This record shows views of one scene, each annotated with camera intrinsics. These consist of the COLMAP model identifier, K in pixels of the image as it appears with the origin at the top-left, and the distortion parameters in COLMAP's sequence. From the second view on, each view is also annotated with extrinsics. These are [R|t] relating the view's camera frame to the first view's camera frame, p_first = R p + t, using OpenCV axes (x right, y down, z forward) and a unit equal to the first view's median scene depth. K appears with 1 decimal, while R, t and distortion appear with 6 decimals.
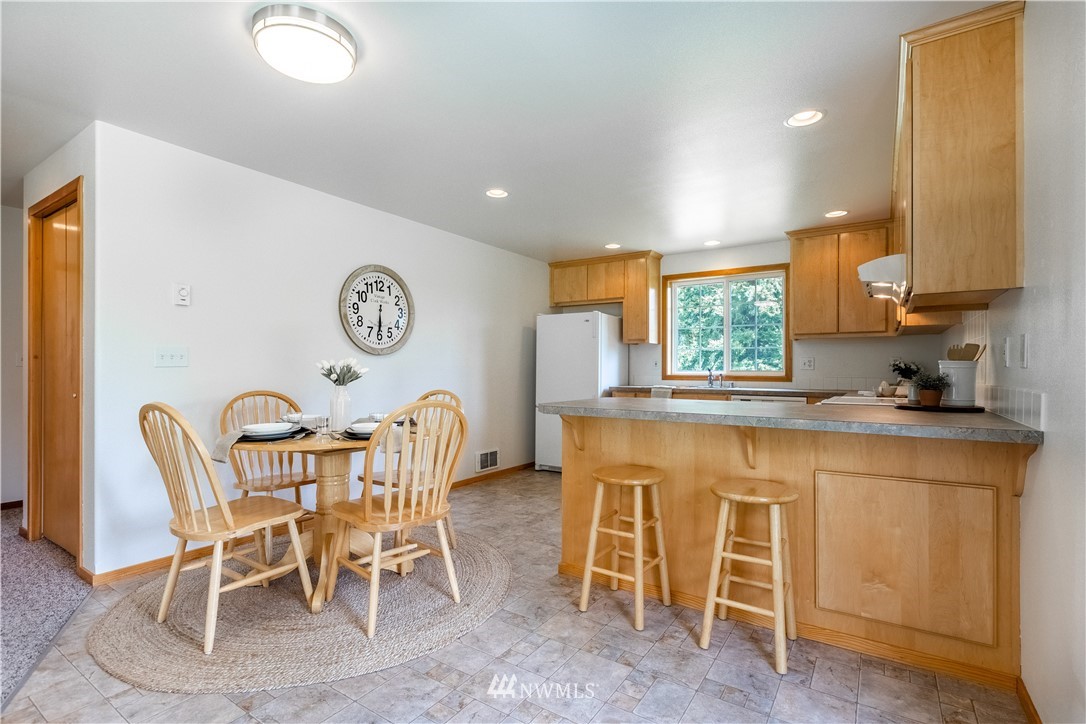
lens RADIAL K [[511.0, 0, 551.4], [0, 511.0, 365.5], [0, 0, 1]] dist [0.026190, 0.000031]
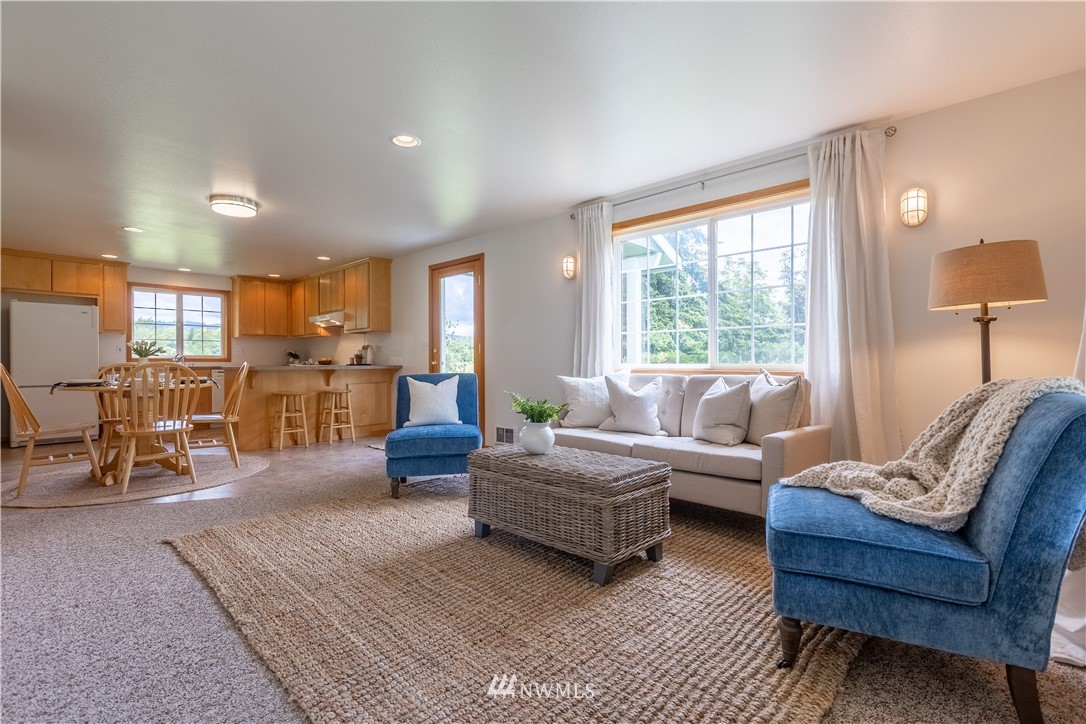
lens RADIAL K [[496.6, 0, 543.0], [0, 496.6, 362.0], [0, 0, 1]] dist [0.001637, 0.000151]
pose [[0.180295, -0.003270, 0.983607, -0.897815], [-0.000752, 0.999994, 0.003462, 0.024024], [-0.983612, -0.001364, 0.180292, -0.284388]]
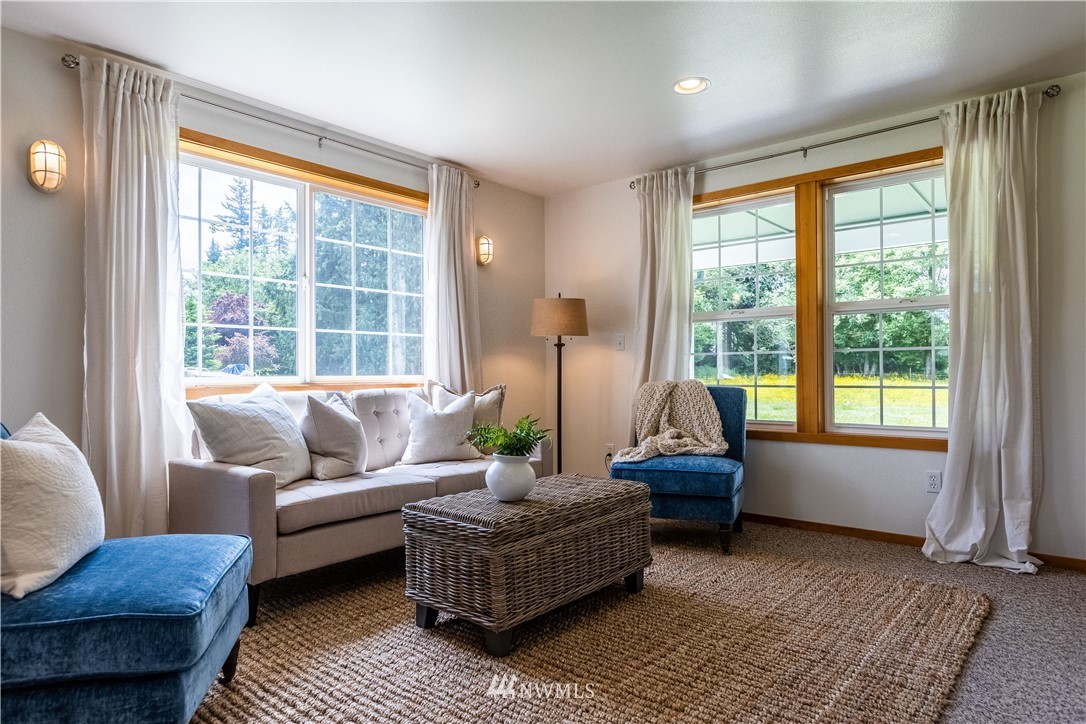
lens RADIAL K [[635.0, 0, 543.5], [0, 635.0, 369.9], [0, 0, 1]] dist [-0.003833, -0.001693]
pose [[-0.992619, 0.007414, 0.121047, -0.485303], [0.006588, 0.999952, -0.007222, 0.032746], [-0.121095, -0.006371, -0.992621, 0.285806]]
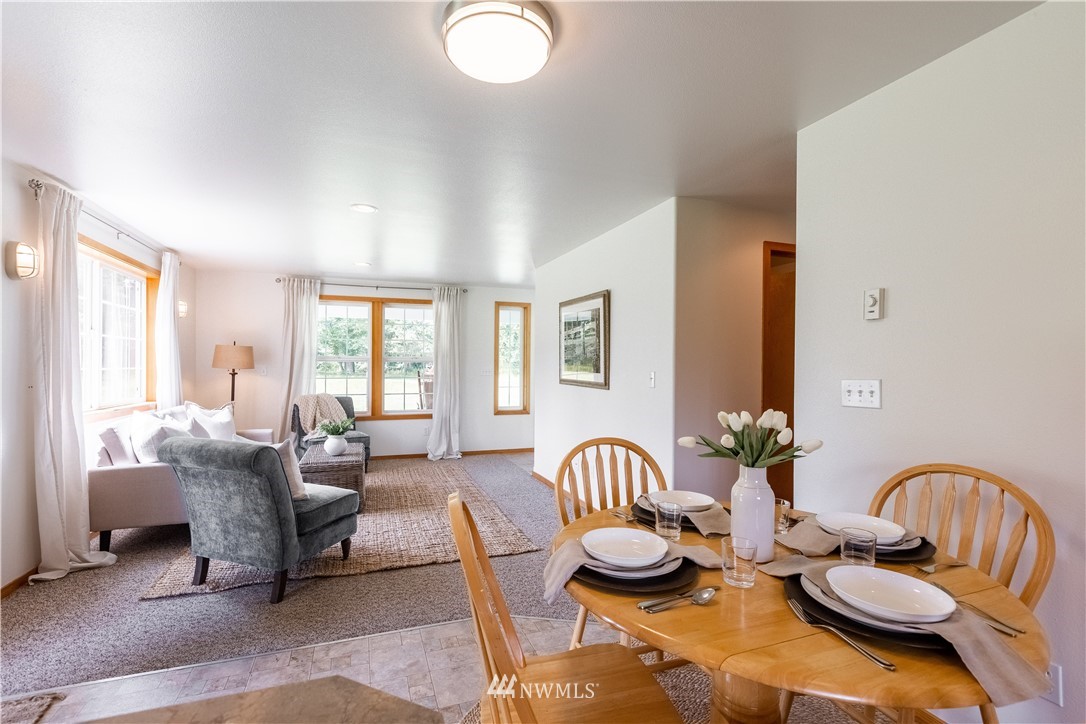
lens RADIAL K [[486.9, 0, 522.2], [0, 486.9, 363.4], [0, 0, 1]] dist [0.002000, 0.000296]
pose [[-0.615336, -0.004868, -0.788250, 0.055872], [-0.001931, 0.999987, -0.004668, -0.026350], [0.788263, -0.001350, -0.615338, 0.575984]]
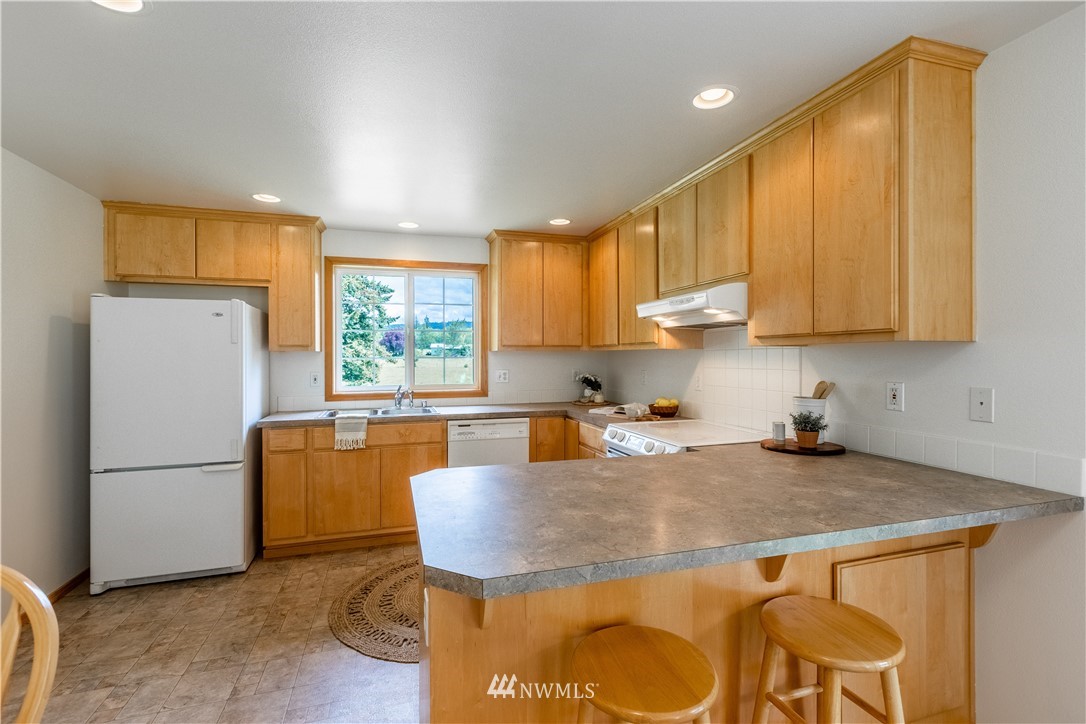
lens RADIAL K [[487.4, 0, 543.1], [0, 487.4, 359.7], [0, 0, 1]] dist [0.002414, 0.000303]
pose [[0.639634, -0.011559, 0.768593, -0.124111], [0.000643, 0.999895, 0.014502, -0.043578], [-0.768680, -0.008782, 0.639574, 0.353067]]
